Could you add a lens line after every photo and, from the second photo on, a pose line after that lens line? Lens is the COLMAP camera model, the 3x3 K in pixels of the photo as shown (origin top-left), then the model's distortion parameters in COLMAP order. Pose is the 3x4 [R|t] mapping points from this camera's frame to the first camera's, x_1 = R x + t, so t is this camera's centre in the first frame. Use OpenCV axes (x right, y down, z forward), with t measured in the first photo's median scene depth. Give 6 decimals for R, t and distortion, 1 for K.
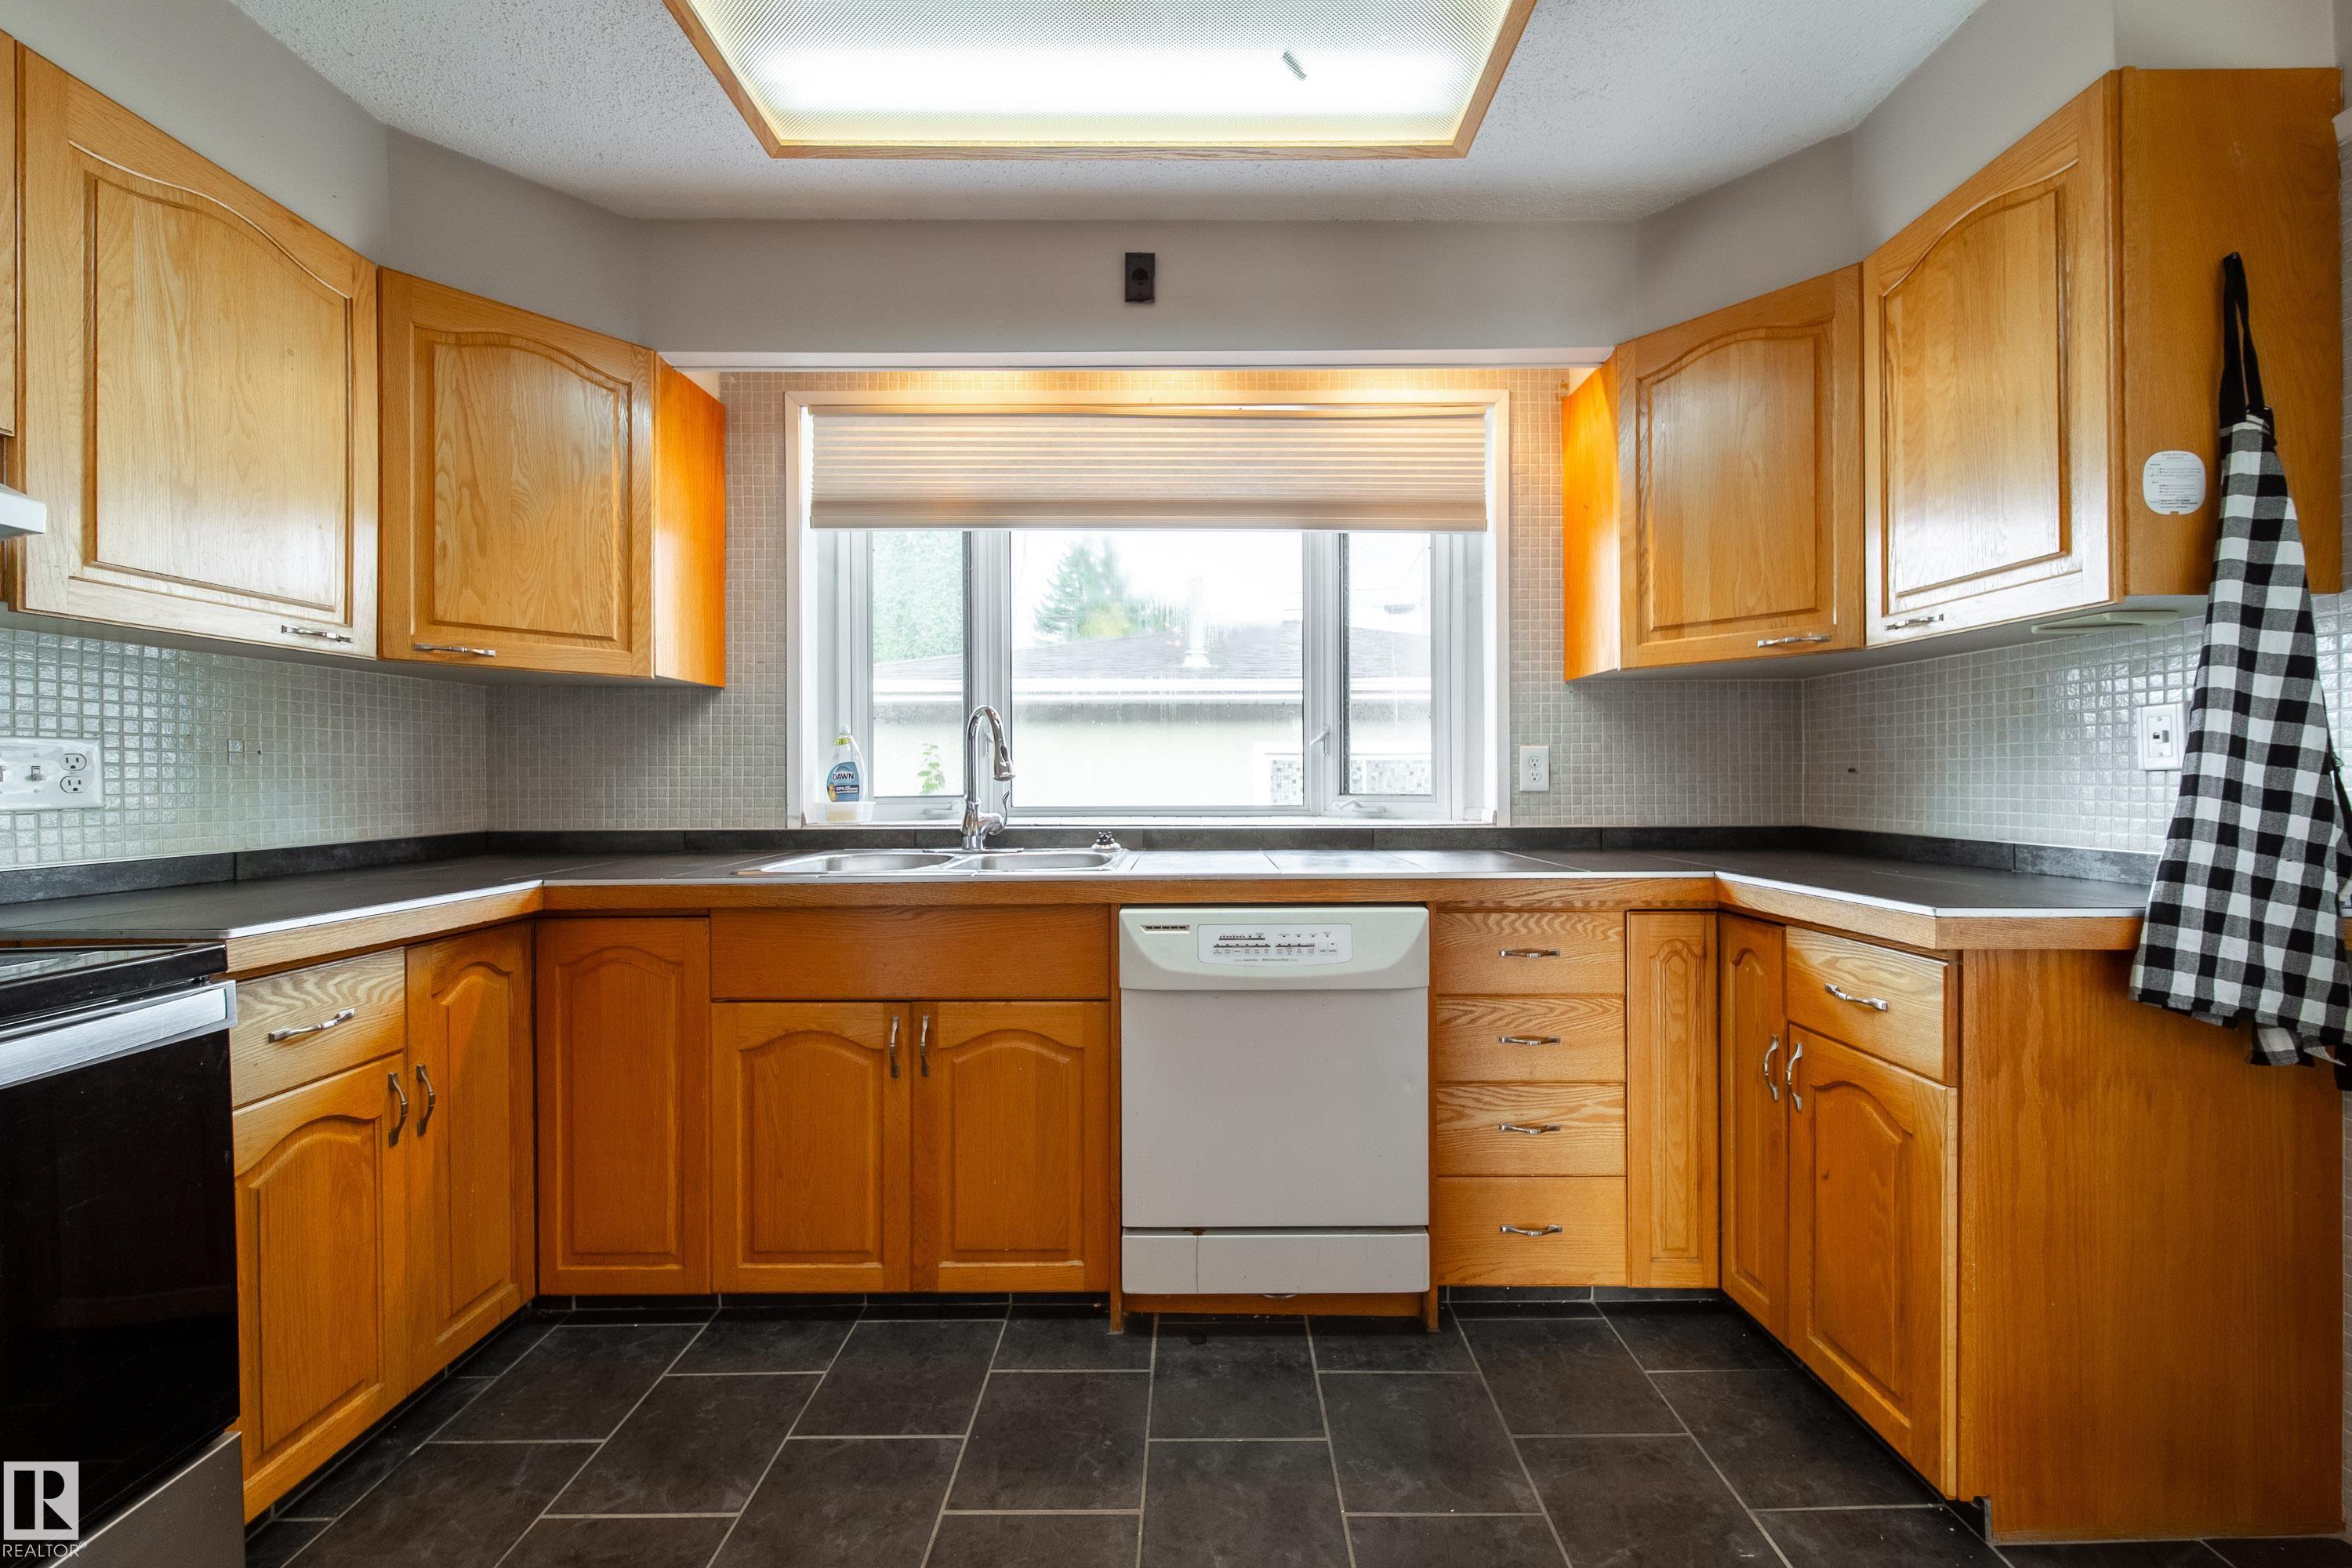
lens RADIAL K [[846.9, 0, 1196.6], [0, 846.9, 780.1], [0, 0, 1]] dist [0.005799, -0.002546]
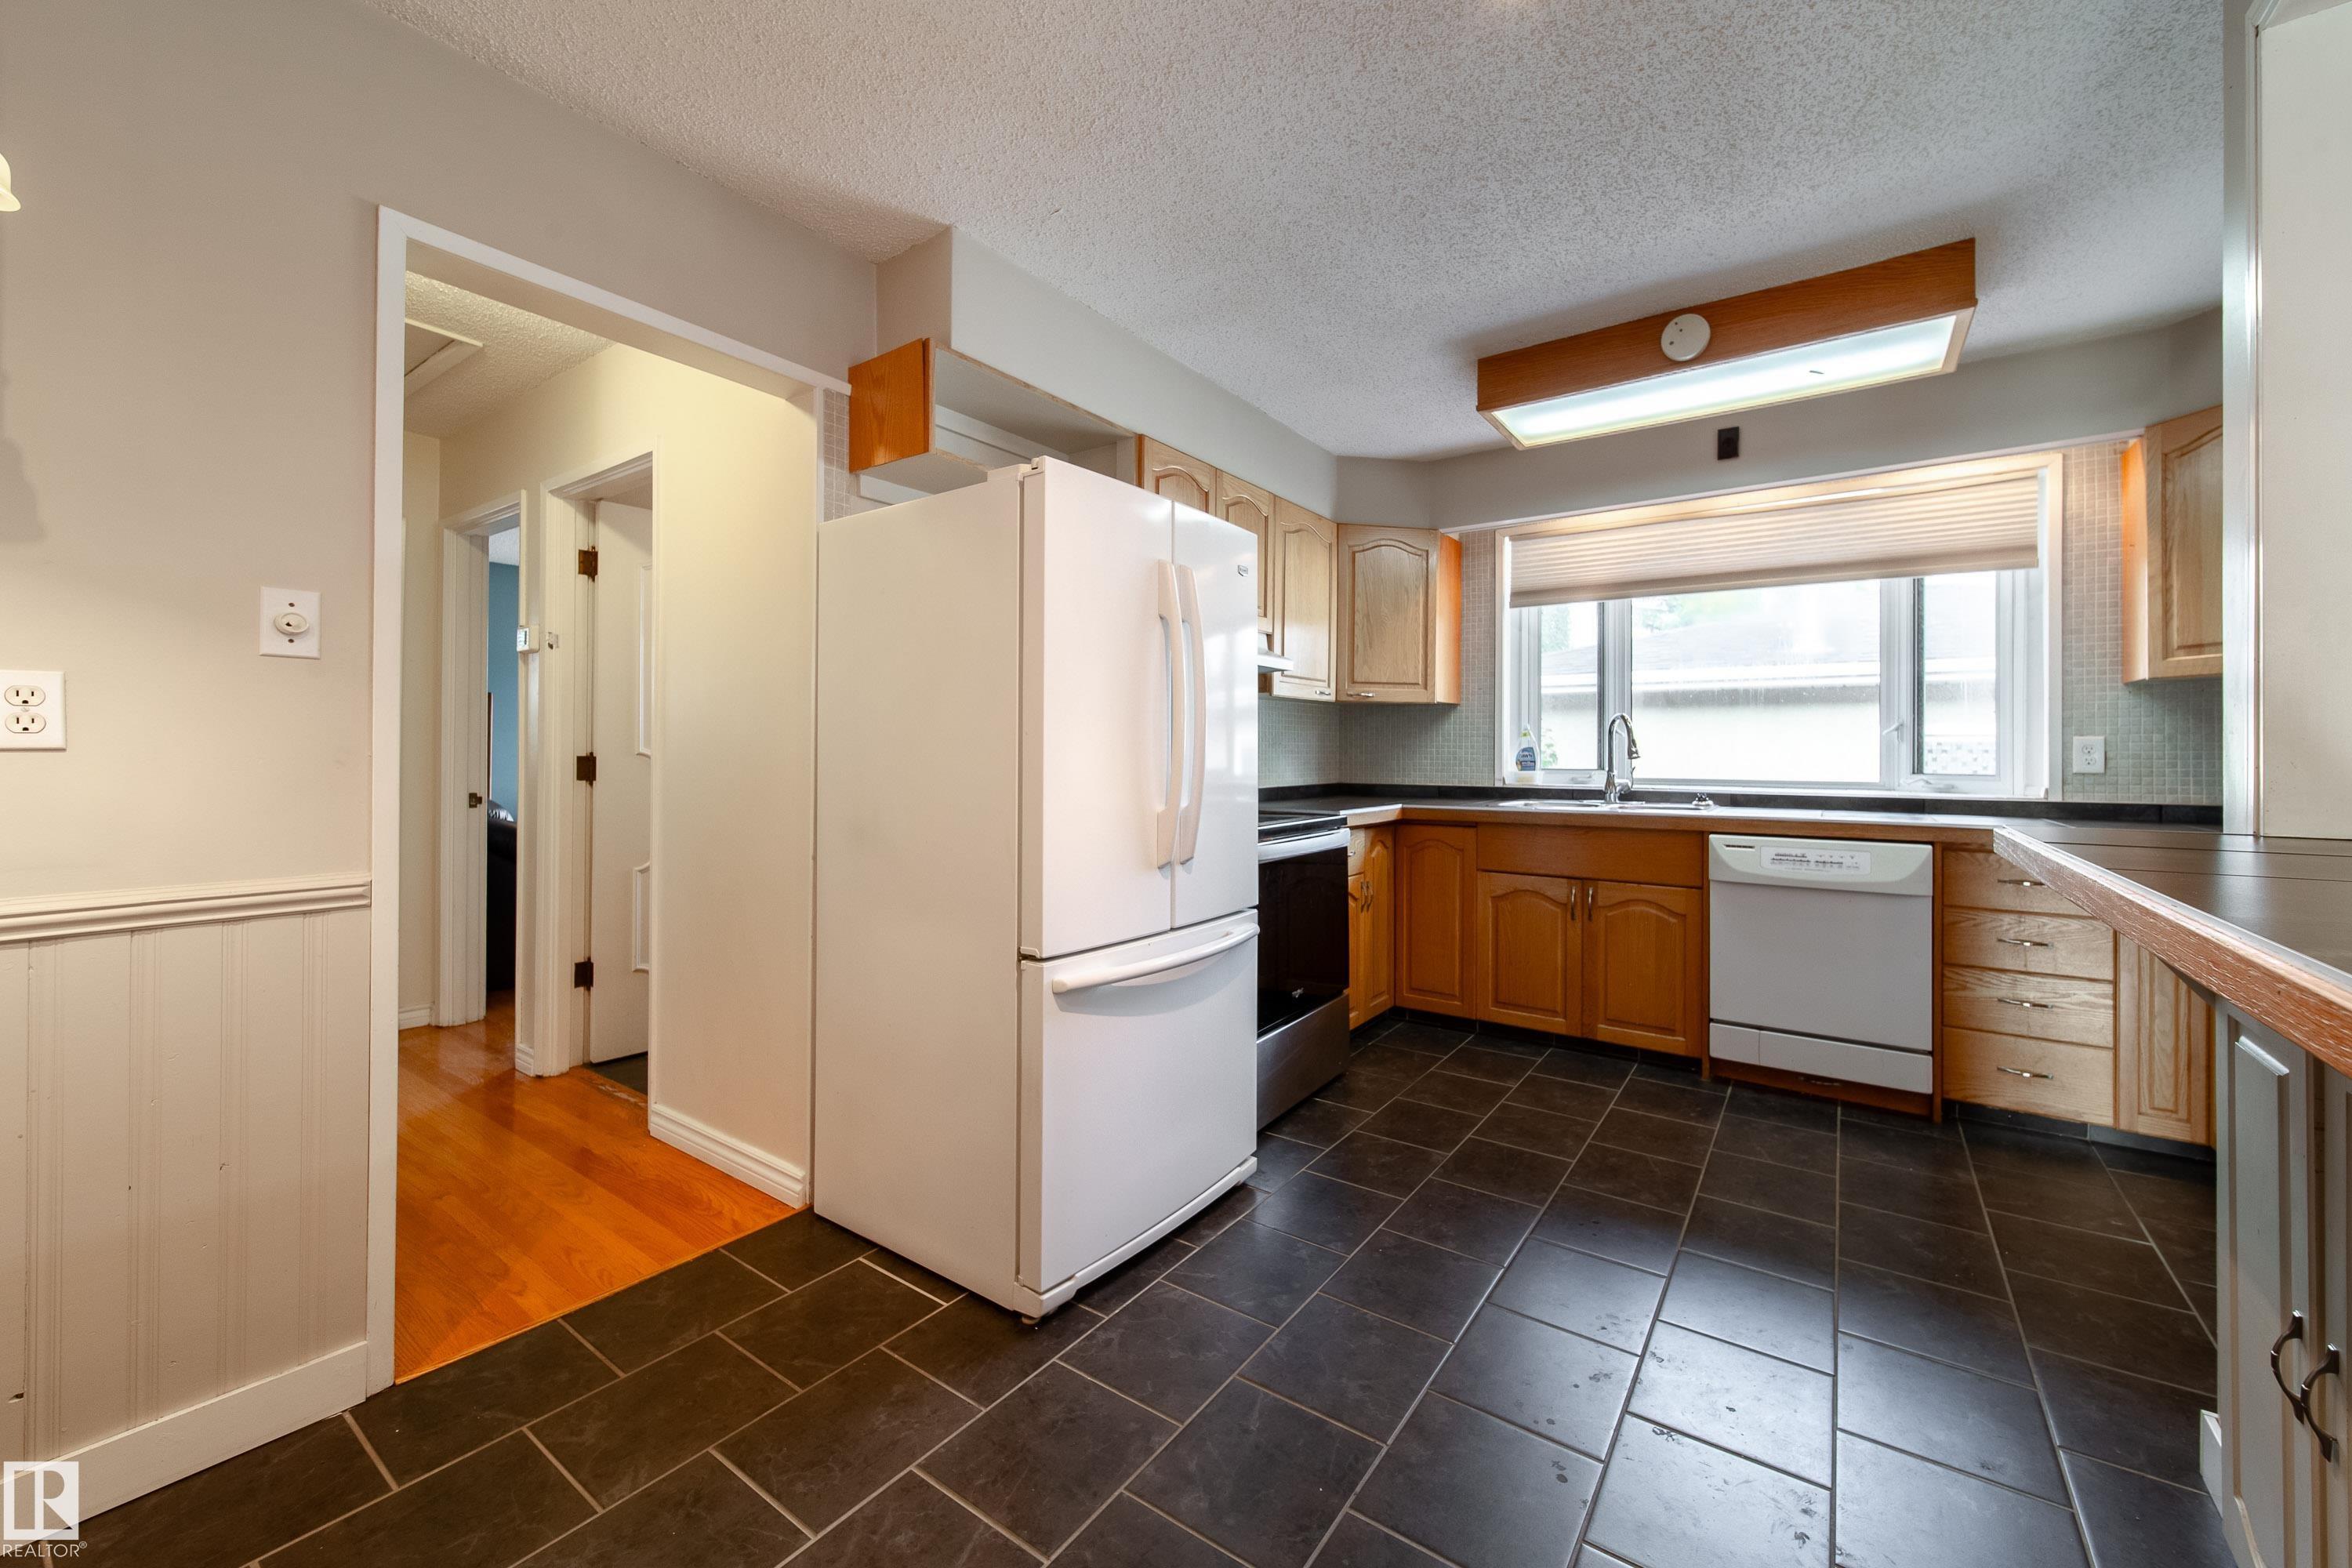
lens RADIAL K [[899.5, 0, 1255.1], [0, 899.5, 748.0], [0, 0, 1]] dist [0.005939, -0.001220]
pose [[0.837461, 0.005052, -0.546474, 0.131746], [-0.010612, 0.999919, -0.007018, -0.002095], [0.546394, 0.011676, 0.837447, -1.013285]]
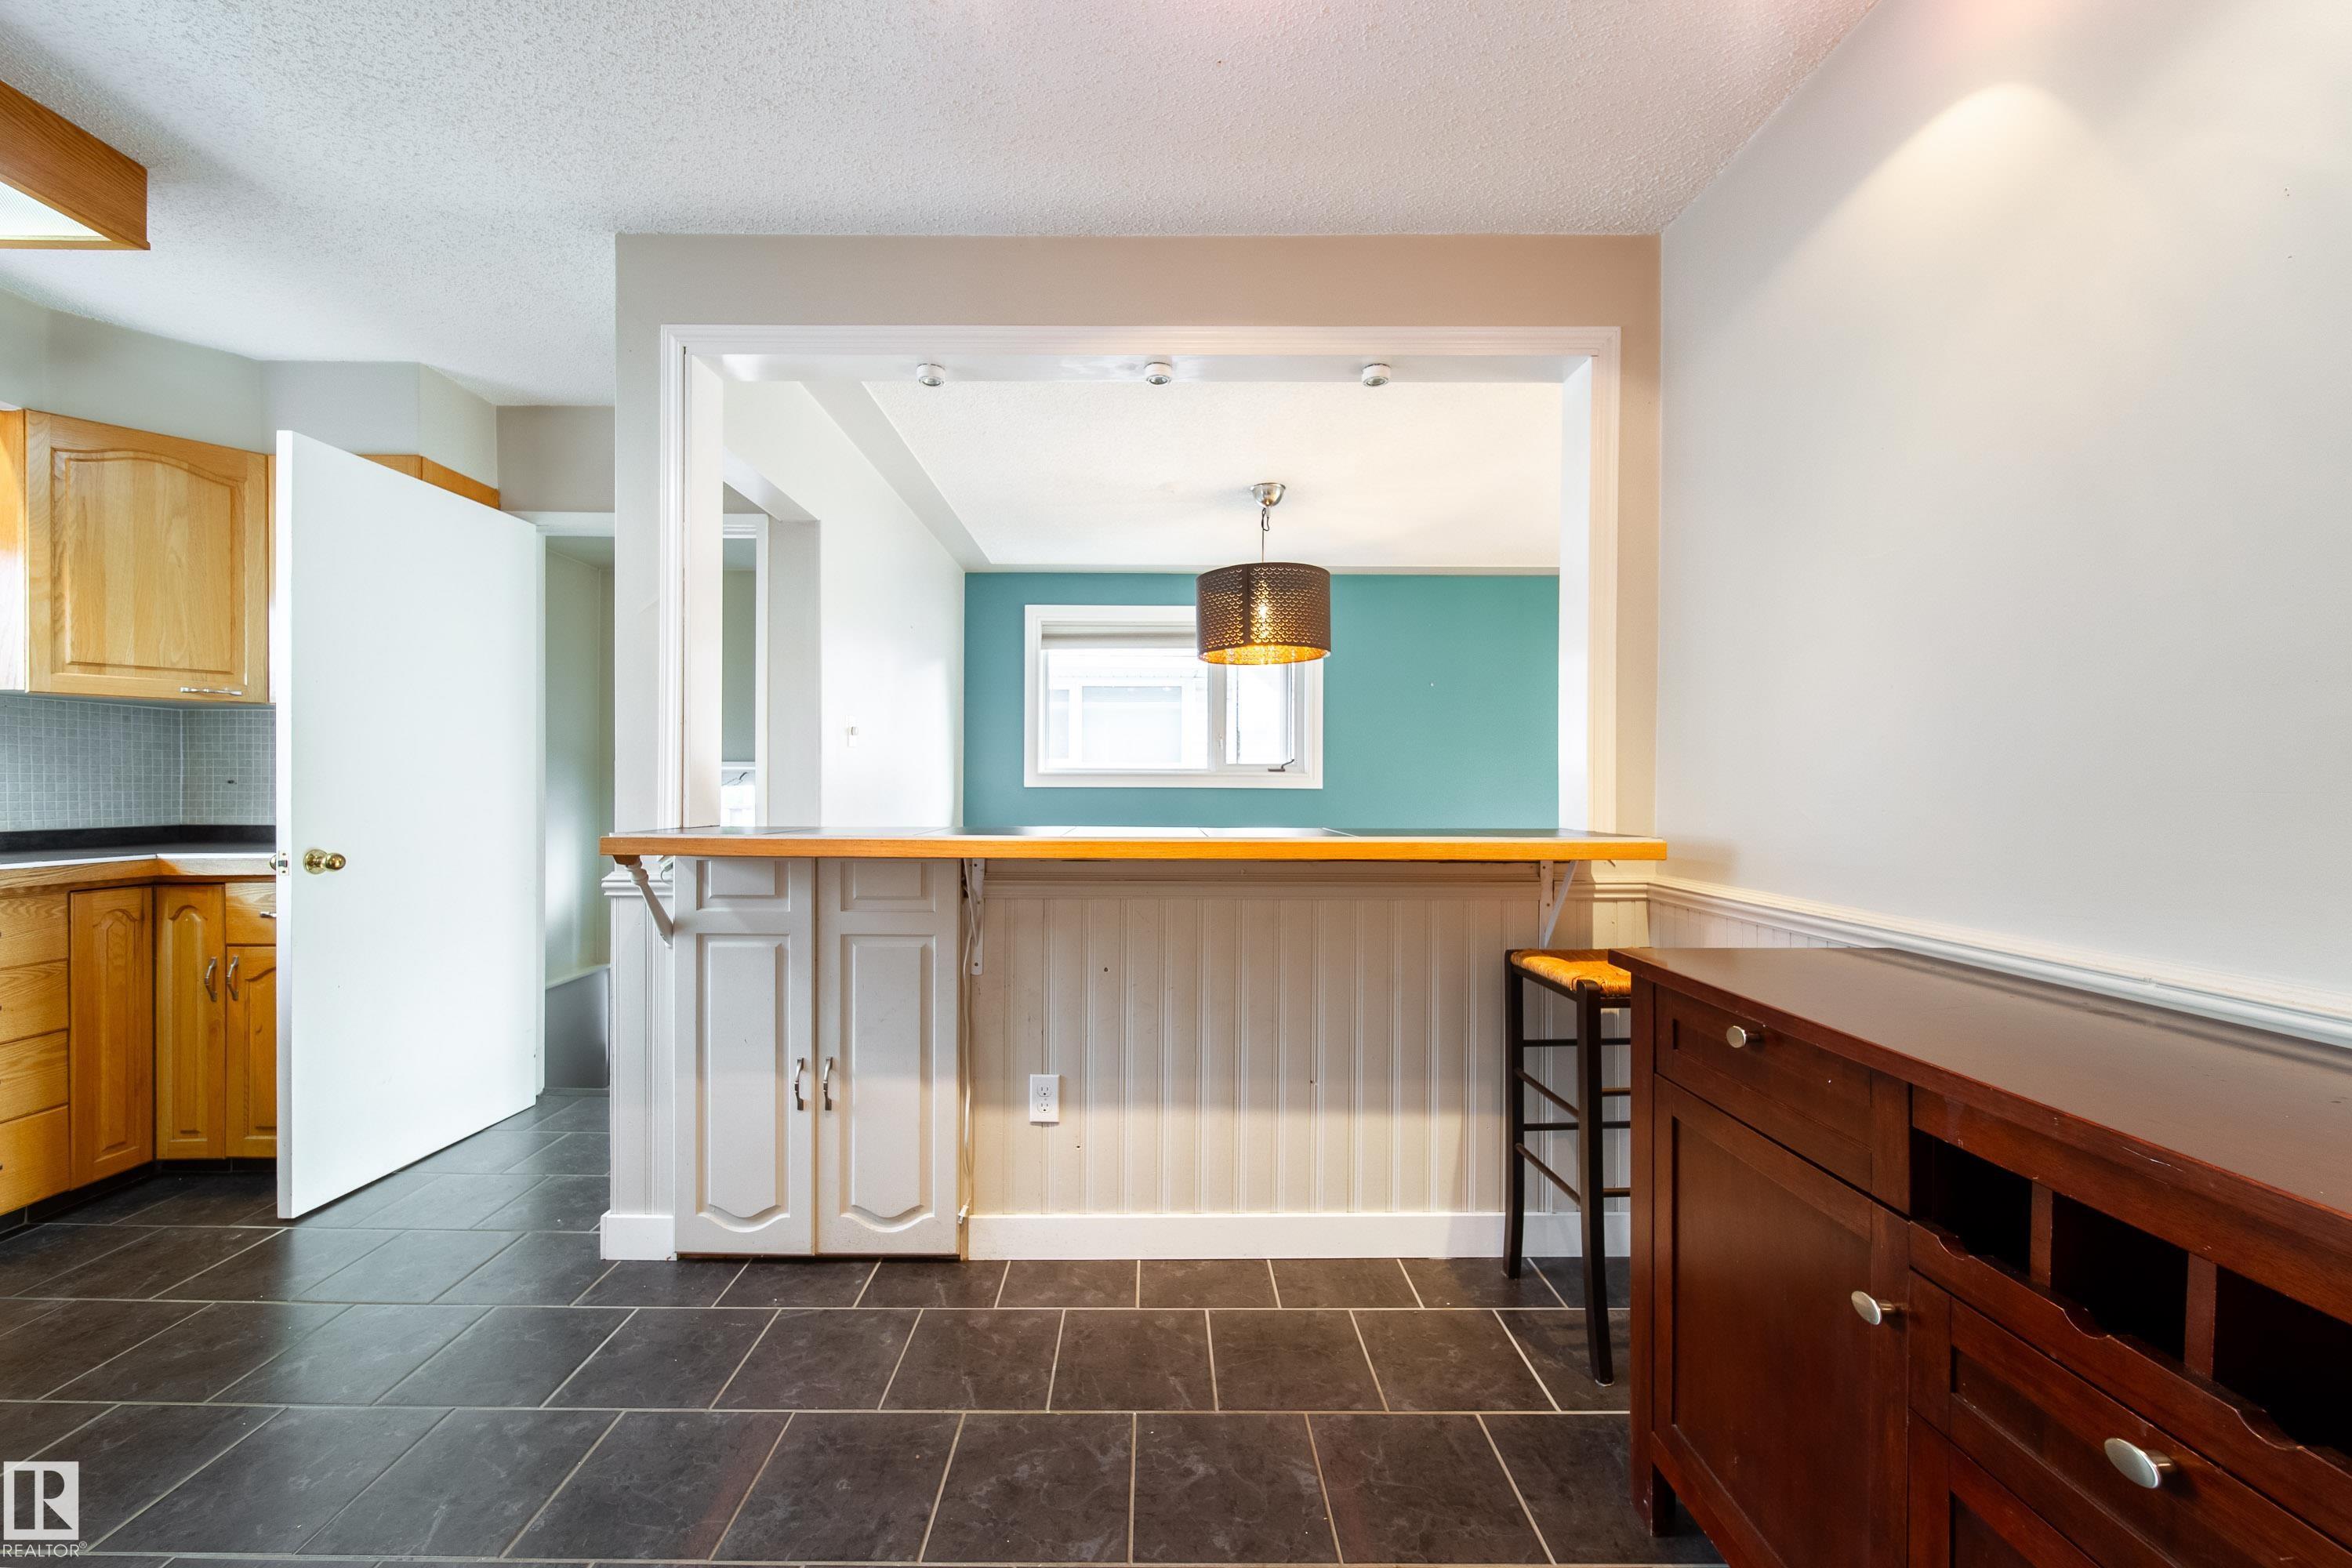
lens RADIAL K [[846.9, 0, 1147.5], [0, 846.9, 790.6], [0, 0, 1]] dist [0.005799, -0.002546]
pose [[-0.002311, 0.001744, 0.999996, -0.750024], [-0.000490, 0.999998, -0.001745, 0.005538], [-0.999997, -0.000494, -0.002310, -0.588593]]
